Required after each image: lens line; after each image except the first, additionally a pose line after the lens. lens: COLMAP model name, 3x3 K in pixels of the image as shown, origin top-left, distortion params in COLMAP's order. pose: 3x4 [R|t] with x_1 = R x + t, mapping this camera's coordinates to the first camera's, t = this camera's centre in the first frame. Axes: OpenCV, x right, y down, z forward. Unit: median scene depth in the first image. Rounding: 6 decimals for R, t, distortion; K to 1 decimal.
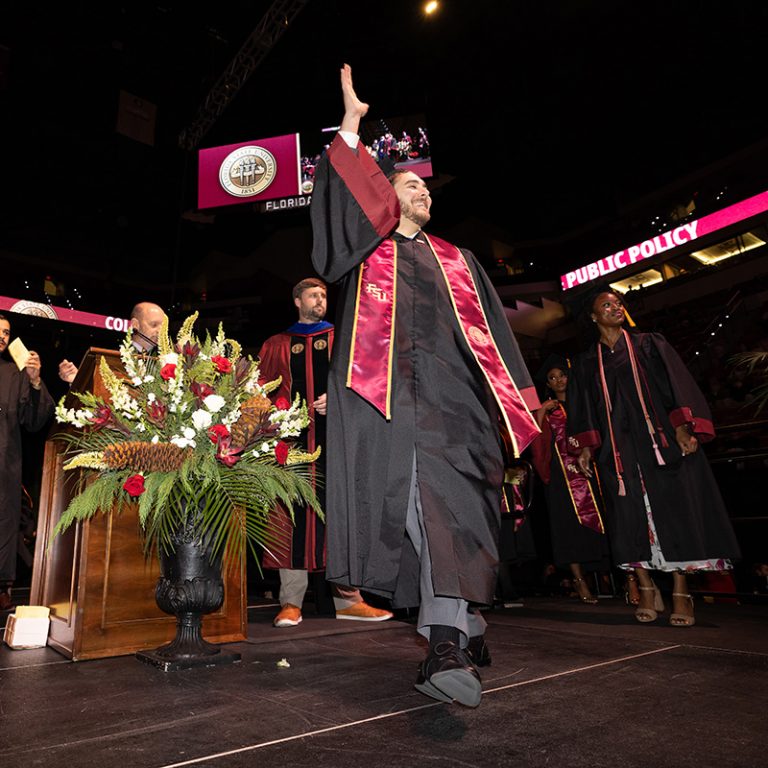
lens RADIAL K [[585.6, 0, 277.9], [0, 585.6, 381.6], [0, 0, 1]] dist [0.001359, 0.001302]
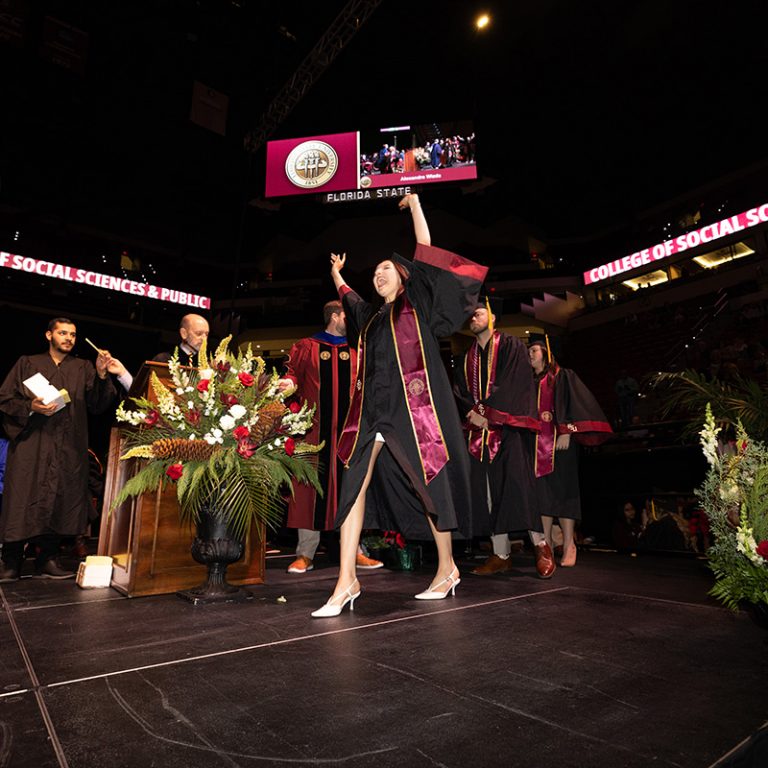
lens RADIAL K [[524.4, 0, 371.5], [0, 524.4, 385.5], [0, 0, 1]] dist [-0.000372, -0.000141]
pose [[0.997335, 0.028914, 0.066989, 0.102869], [-0.032803, 0.997795, 0.057699, -0.089331], [-0.065173, -0.059742, 0.996084, -0.190714]]
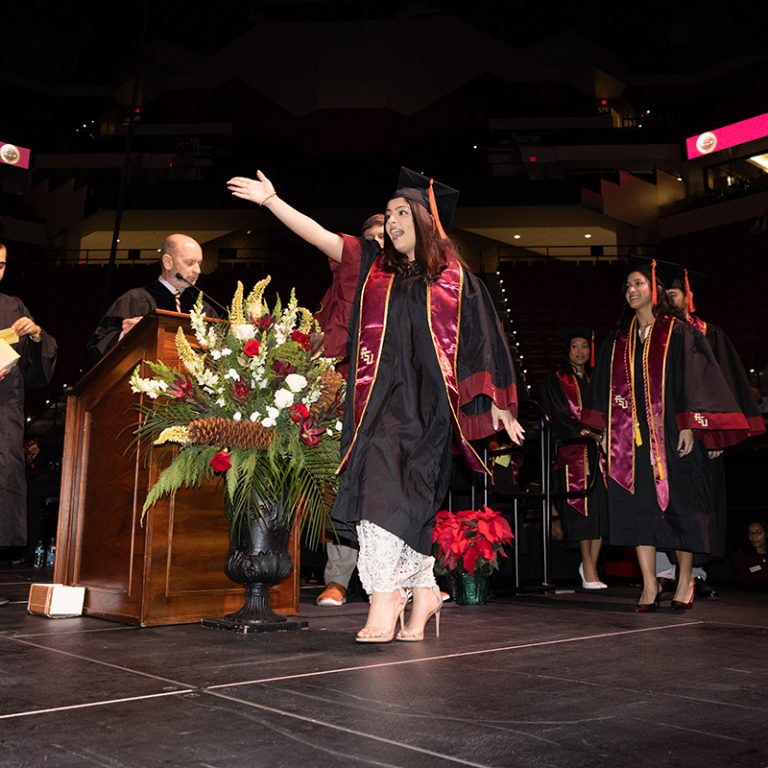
lens RADIAL K [[932.6, 0, 384.6], [0, 932.6, 355.3], [0, 0, 1]] dist [-0.005997, 0.008986]
pose [[0.986277, 0.058572, 0.154357, -0.188610], [-0.073787, 0.992762, 0.094762, -0.156669], [-0.147690, -0.104851, 0.983460, -0.539815]]
